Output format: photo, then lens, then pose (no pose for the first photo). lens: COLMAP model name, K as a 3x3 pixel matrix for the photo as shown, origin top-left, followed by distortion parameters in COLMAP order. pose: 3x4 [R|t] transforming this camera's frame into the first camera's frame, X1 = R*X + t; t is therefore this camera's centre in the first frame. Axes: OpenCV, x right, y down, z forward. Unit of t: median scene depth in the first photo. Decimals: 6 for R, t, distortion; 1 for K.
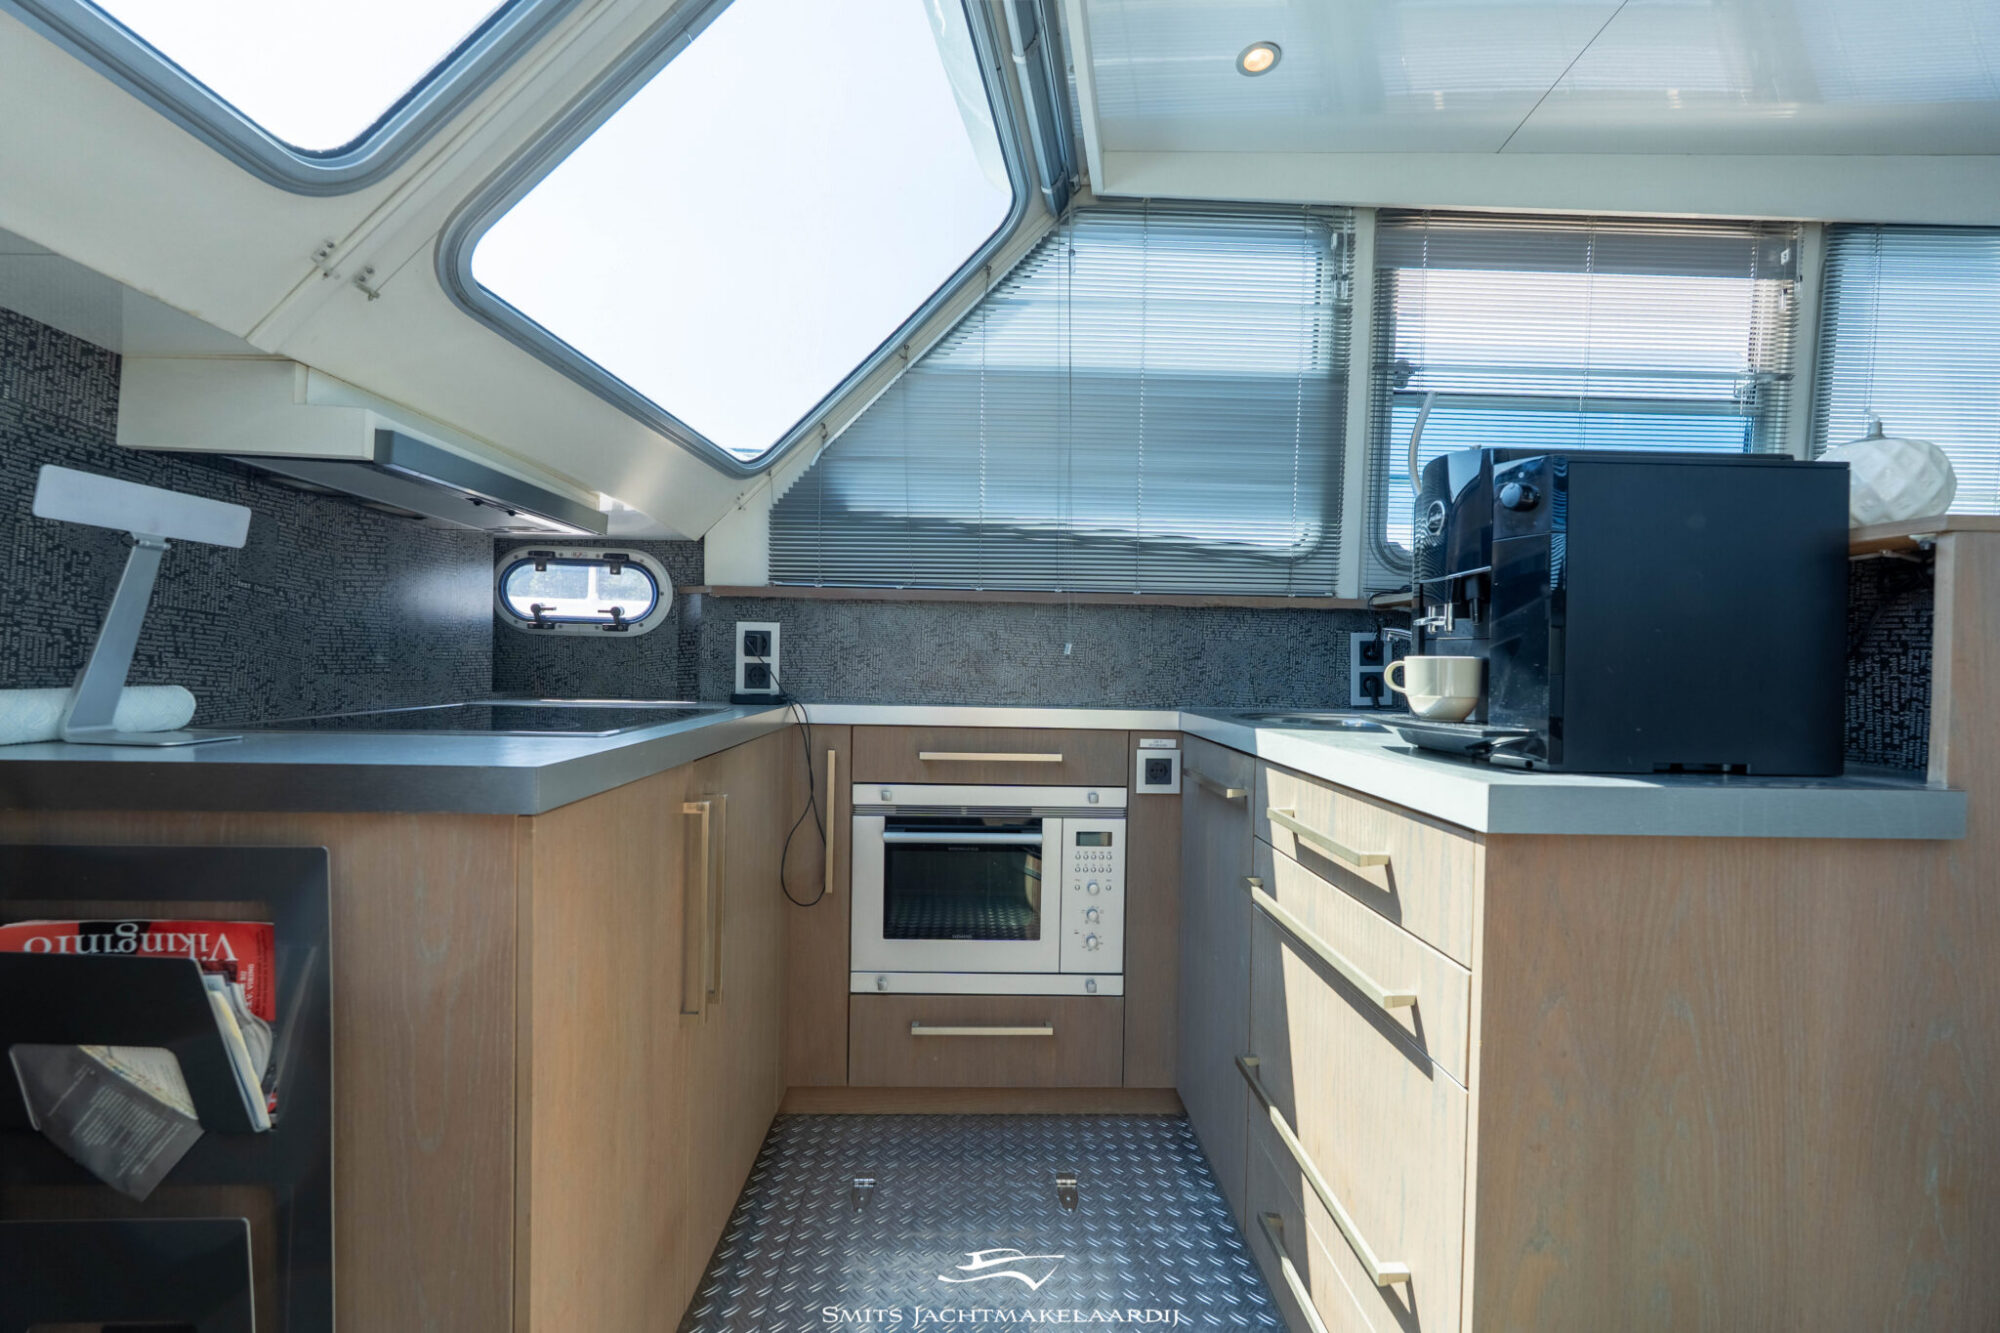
lens RADIAL K [[882.2, 0, 1000.8], [0, 882.2, 669.3], [0, 0, 1]] dist [-0.002914, 0.000287]
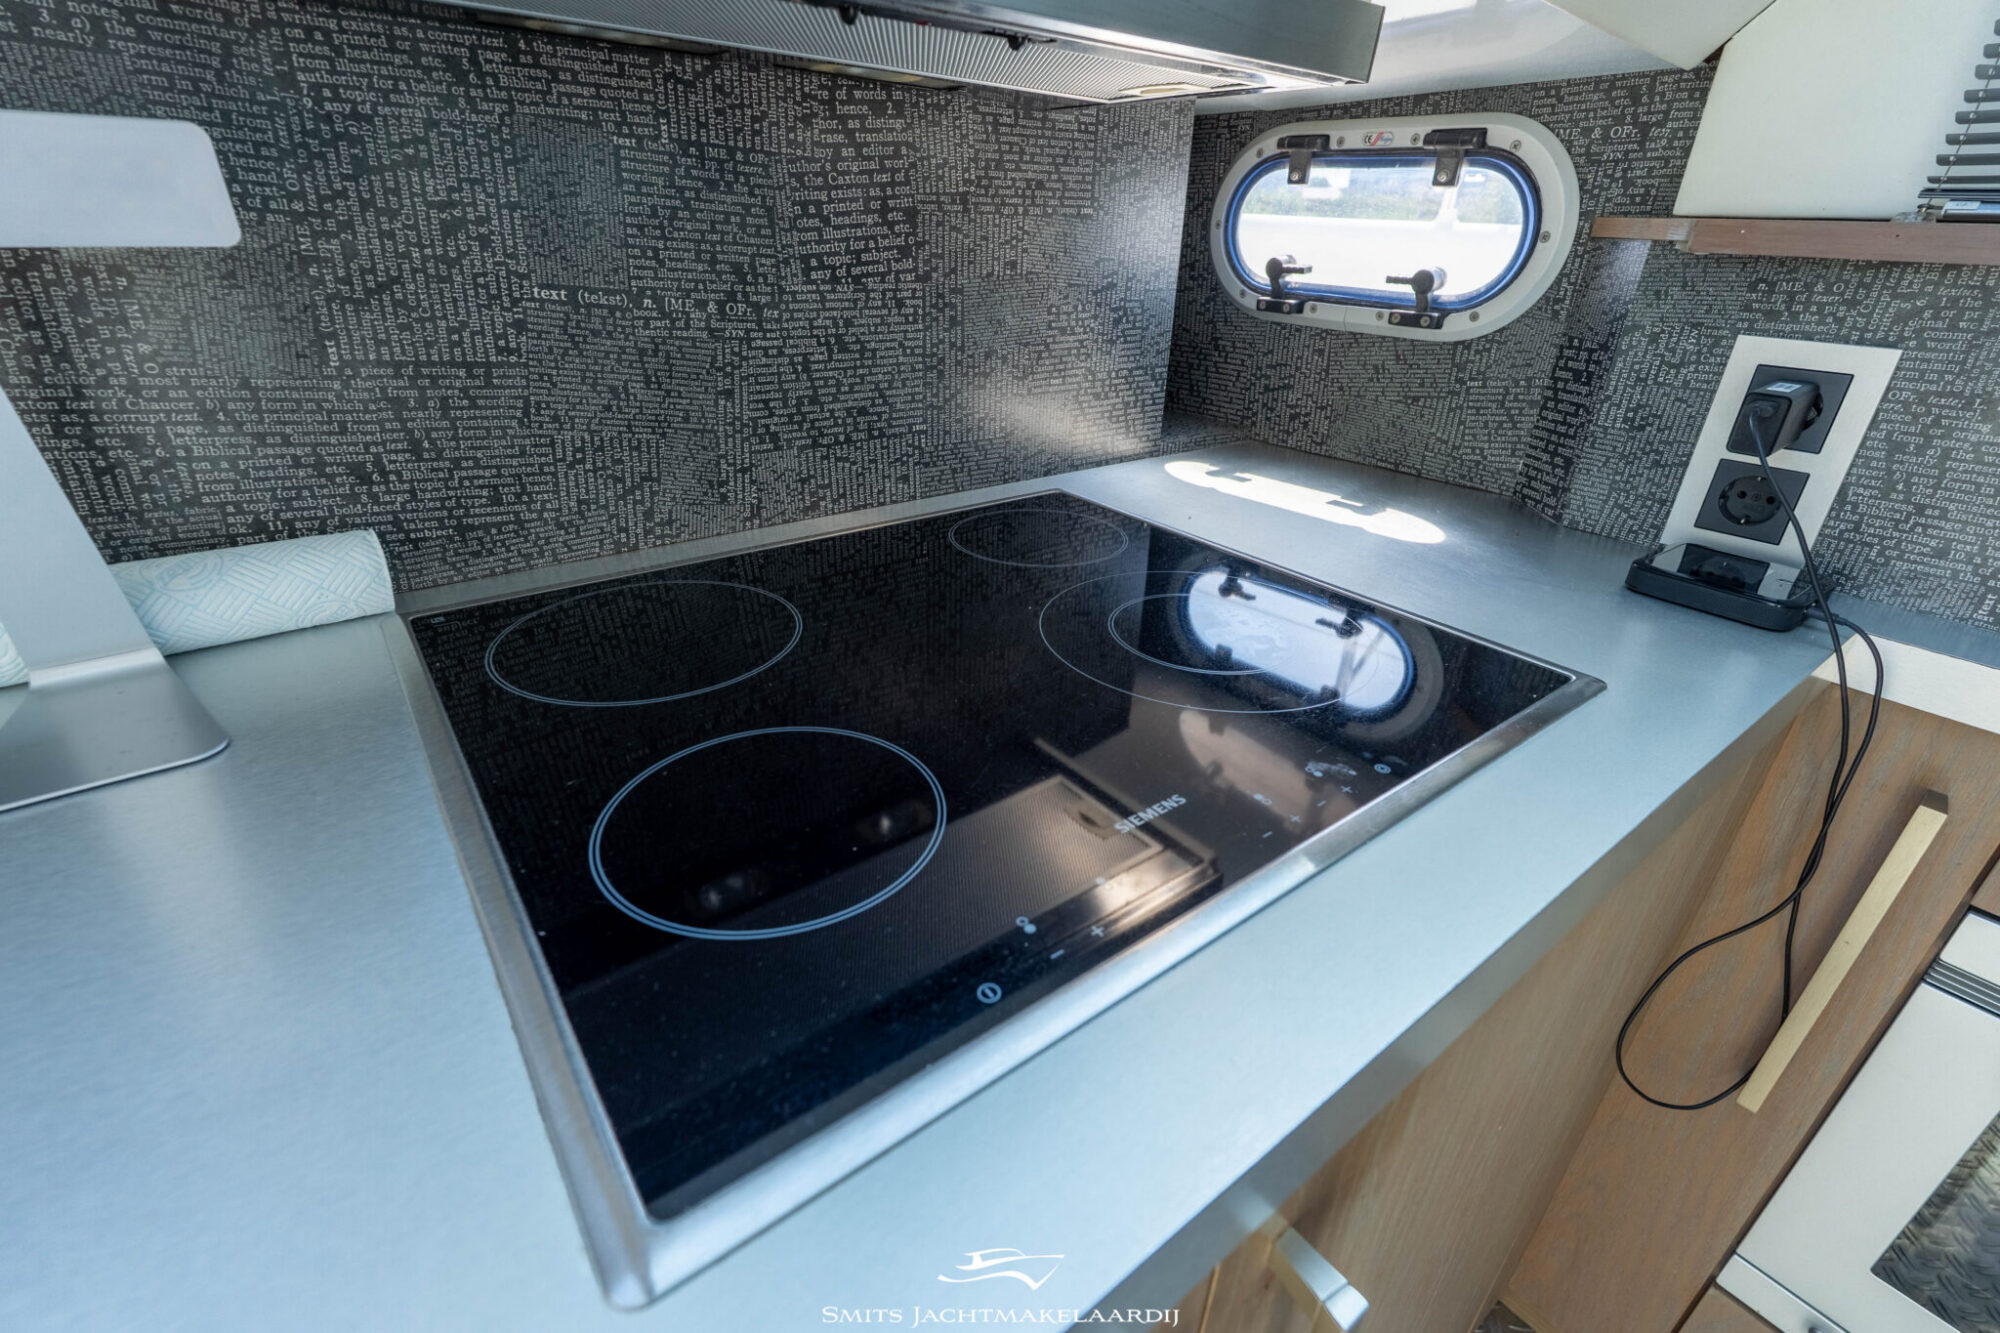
lens RADIAL K [[882.2, 0, 1000.8], [0, 882.2, 669.3], [0, 0, 1]] dist [-0.002914, 0.000287]
pose [[0.583726, 0.367969, -0.723784, -0.176181], [-0.023809, 0.898787, 0.437739, -0.082498], [0.811602, -0.238287, 0.533406, 0.569100]]
